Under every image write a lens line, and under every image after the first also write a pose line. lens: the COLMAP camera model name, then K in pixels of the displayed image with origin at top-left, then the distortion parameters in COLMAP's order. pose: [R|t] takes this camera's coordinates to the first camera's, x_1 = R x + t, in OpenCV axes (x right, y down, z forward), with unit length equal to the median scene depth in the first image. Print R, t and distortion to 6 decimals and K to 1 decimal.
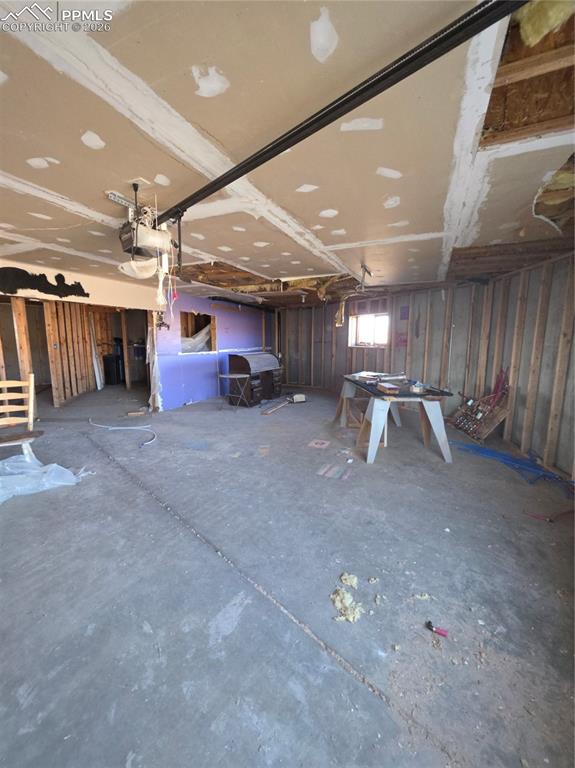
lens RADIAL K [[310.1, 0, 287.5], [0, 310.1, 382.8], [0, 0, 1]] dist [0.001749, 0.000078]
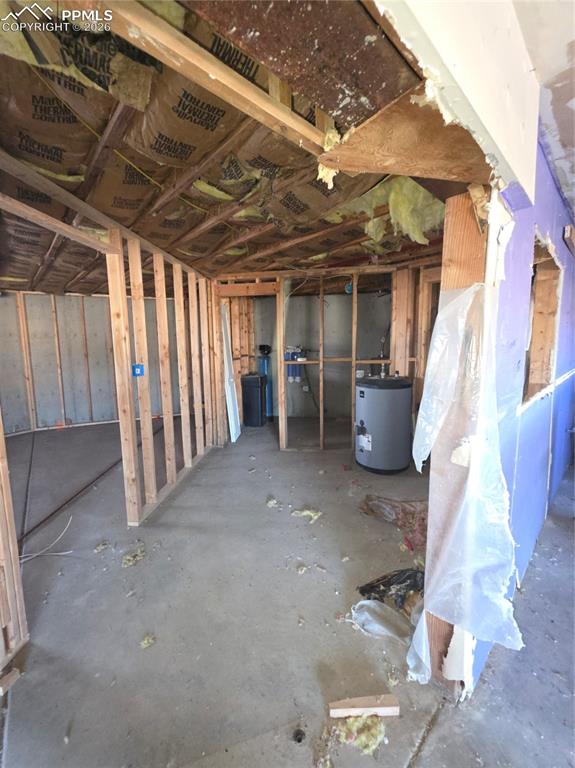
lens RADIAL K [[310.1, 0, 288.5], [0, 310.1, 381.5], [0, 0, 1]] dist [0.001749, 0.000078]
pose [[0.925544, 0.021390, -0.378036, -0.342469], [-0.029369, 0.999451, -0.015351, -0.083602], [0.377500, 0.025311, 0.925664, 0.577927]]
